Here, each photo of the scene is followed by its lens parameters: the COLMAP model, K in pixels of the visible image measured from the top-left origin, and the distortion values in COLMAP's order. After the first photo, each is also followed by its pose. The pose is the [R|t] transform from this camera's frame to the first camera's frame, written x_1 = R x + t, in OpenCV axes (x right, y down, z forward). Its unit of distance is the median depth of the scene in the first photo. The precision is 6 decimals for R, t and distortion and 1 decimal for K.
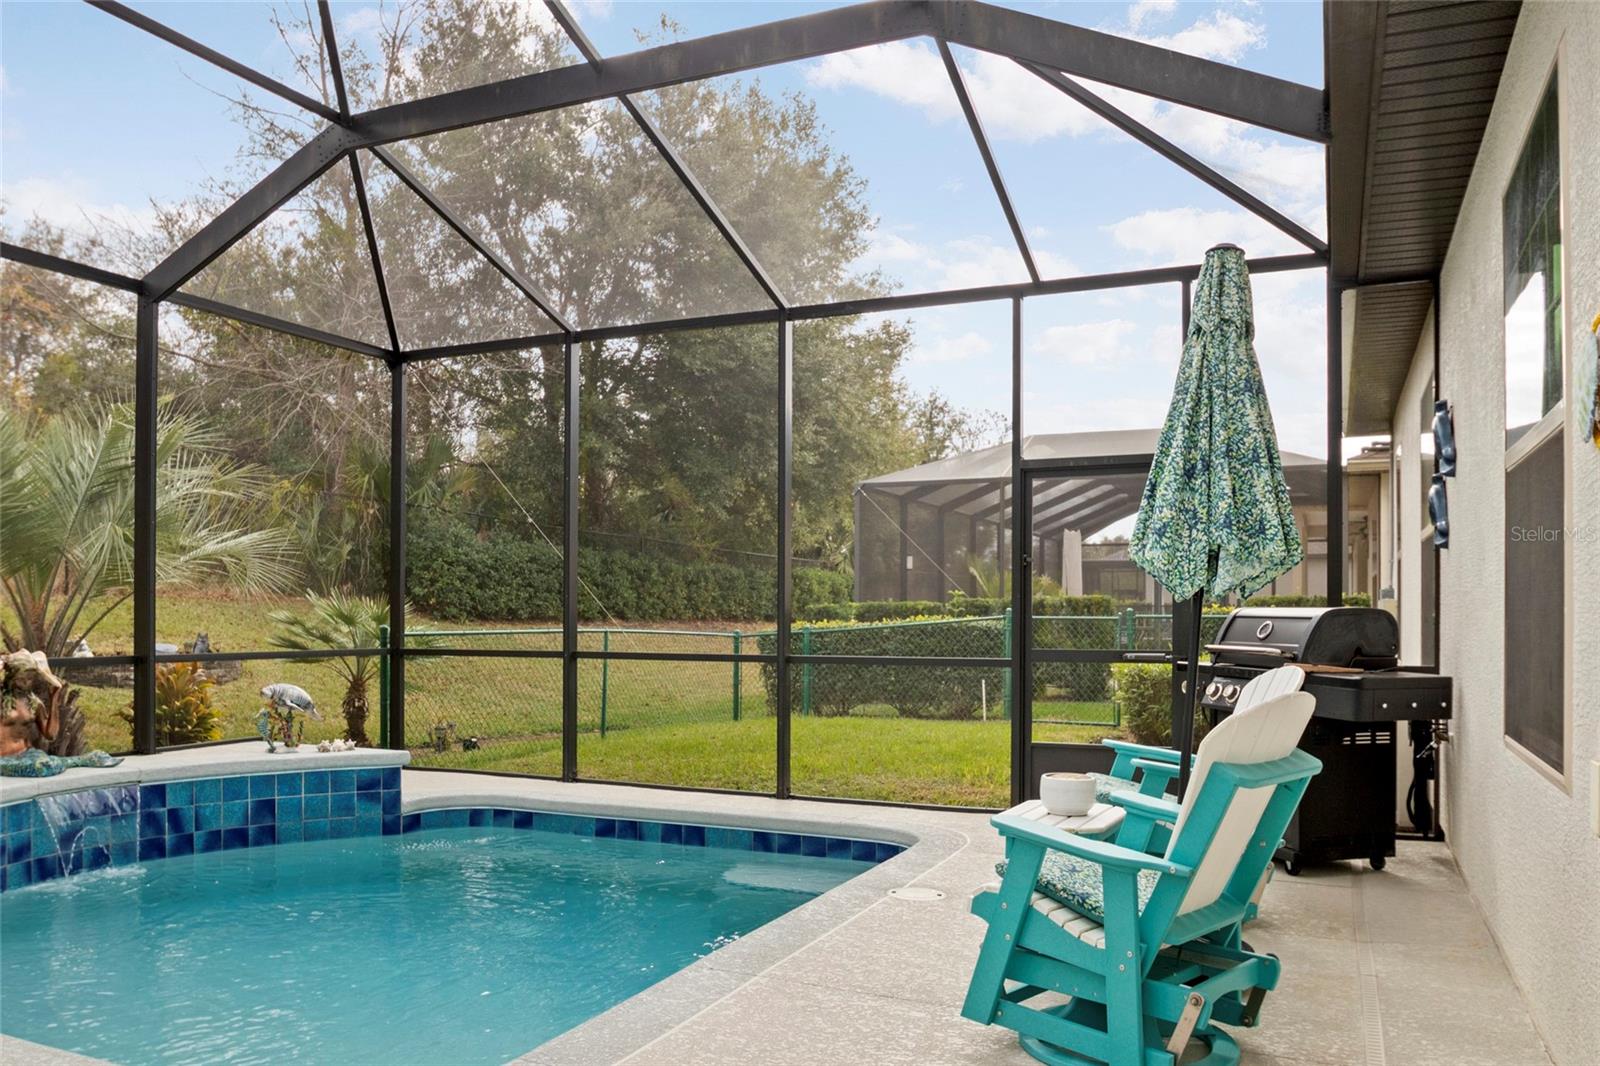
lens RADIAL K [[1227.7, 0, 813.6], [0, 1227.7, 610.7], [0, 0, 1]] dist [-0.039948, 0.010704]
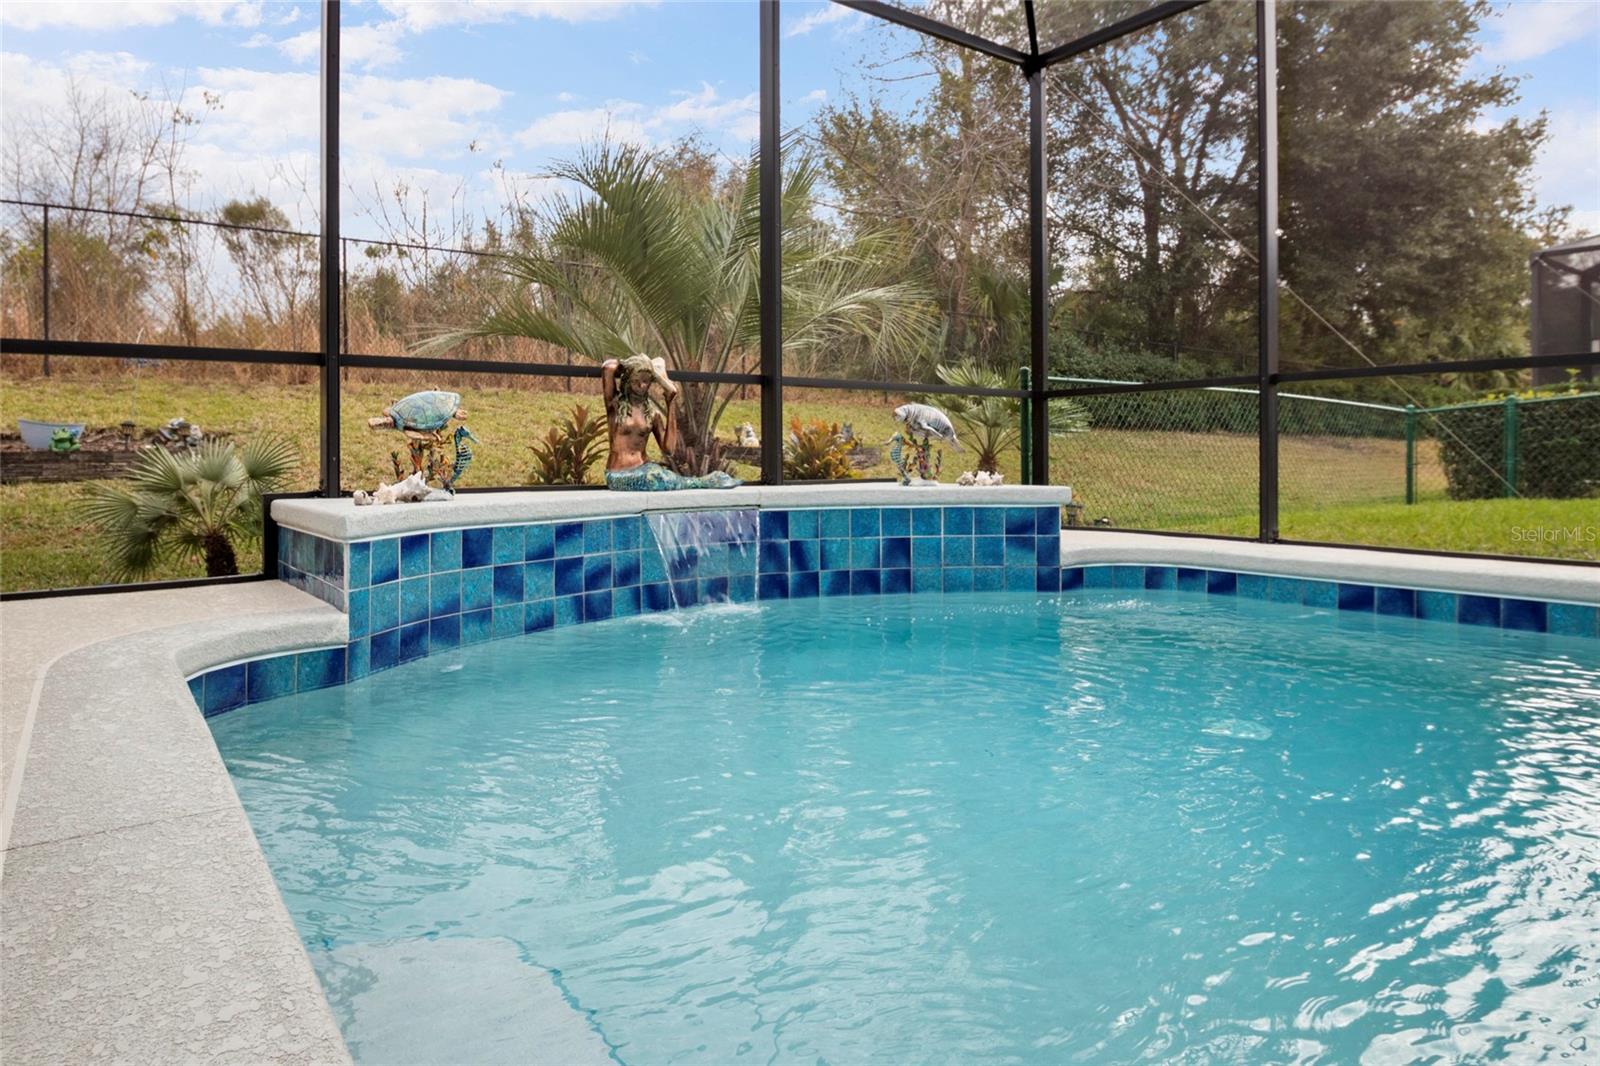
lens RADIAL K [[975.0, 0, 800.9], [0, 975.0, 528.8], [0, 0, 1]] dist [-0.021922, 0.000301]
pose [[0.864221, 0.019715, -0.502727, -0.171981], [0.013780, 0.997930, 0.062822, 0.103528], [0.502924, -0.061219, 0.862160, 0.388482]]
